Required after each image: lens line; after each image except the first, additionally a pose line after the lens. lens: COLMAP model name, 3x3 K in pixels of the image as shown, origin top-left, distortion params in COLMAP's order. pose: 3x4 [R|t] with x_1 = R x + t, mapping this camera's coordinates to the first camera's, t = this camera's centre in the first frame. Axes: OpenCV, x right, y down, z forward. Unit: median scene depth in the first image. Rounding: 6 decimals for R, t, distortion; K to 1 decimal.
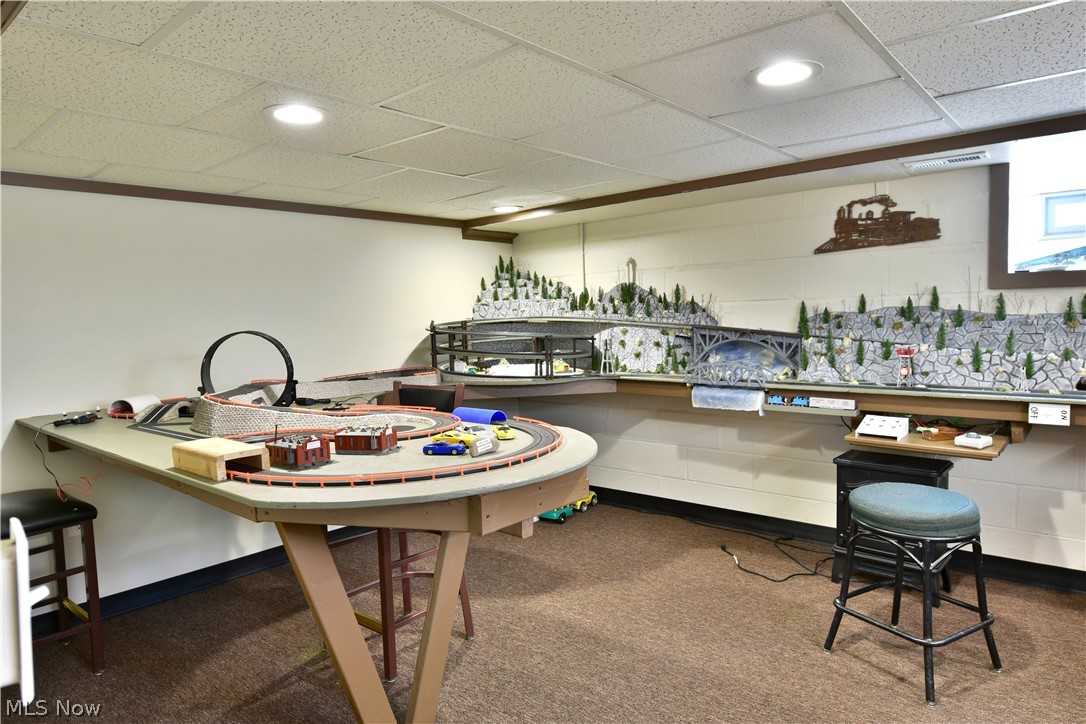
lens RADIAL K [[657.9, 0, 546.4], [0, 657.9, 365.3], [0, 0, 1]] dist [-0.010956, -0.006115]
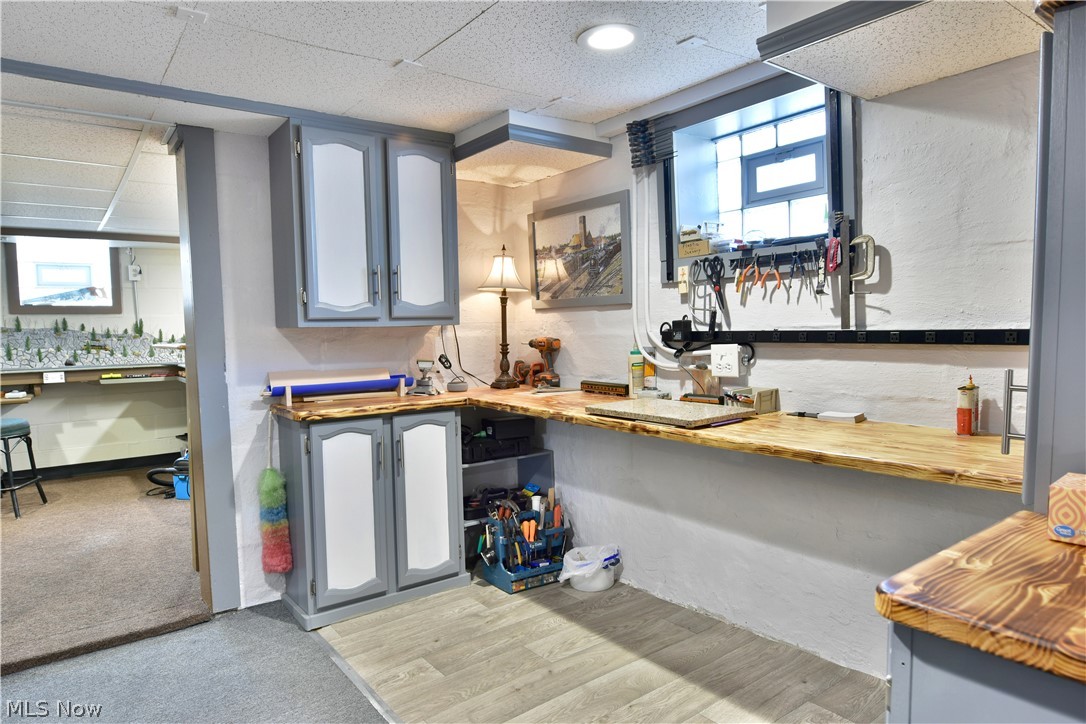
lens RADIAL K [[657.9, 0, 541.3], [0, 657.9, 366.5], [0, 0, 1]] dist [-0.010956, -0.006115]
pose [[0.216599, -0.030753, 0.975776, -0.712995], [0.092417, 0.995661, 0.010866, 0.134659], [-0.971876, 0.087825, 0.218502, -0.739357]]
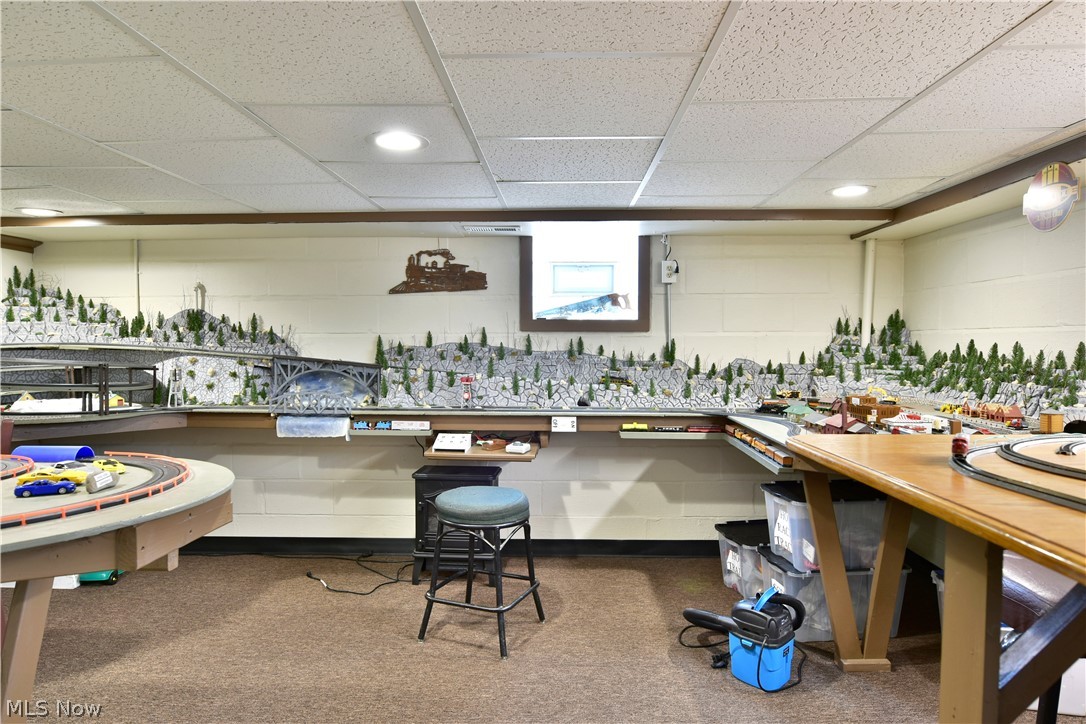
lens RADIAL K [[657.9, 0, 545.0], [0, 657.9, 364.9], [0, 0, 1]] dist [-0.010956, -0.006115]
pose [[0.779813, 0.009977, 0.625933, -0.102309], [0.024434, 0.998626, -0.046359, 0.012243], [-0.625535, 0.051445, 0.778498, -0.041432]]
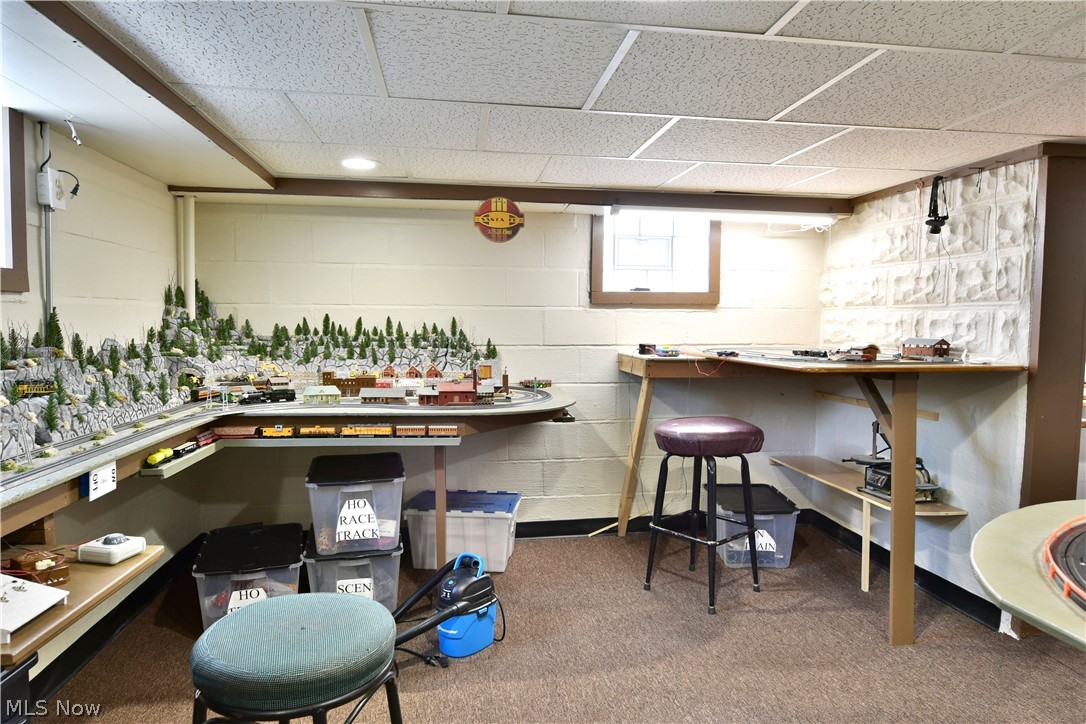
lens RADIAL K [[657.9, 0, 544.1], [0, 657.9, 366.4], [0, 0, 1]] dist [-0.010956, -0.006115]
pose [[-0.743860, -0.016979, 0.668119, 0.002203], [0.071781, 0.991865, 0.105126, -0.066212], [-0.664469, 0.126157, -0.736590, 1.016714]]
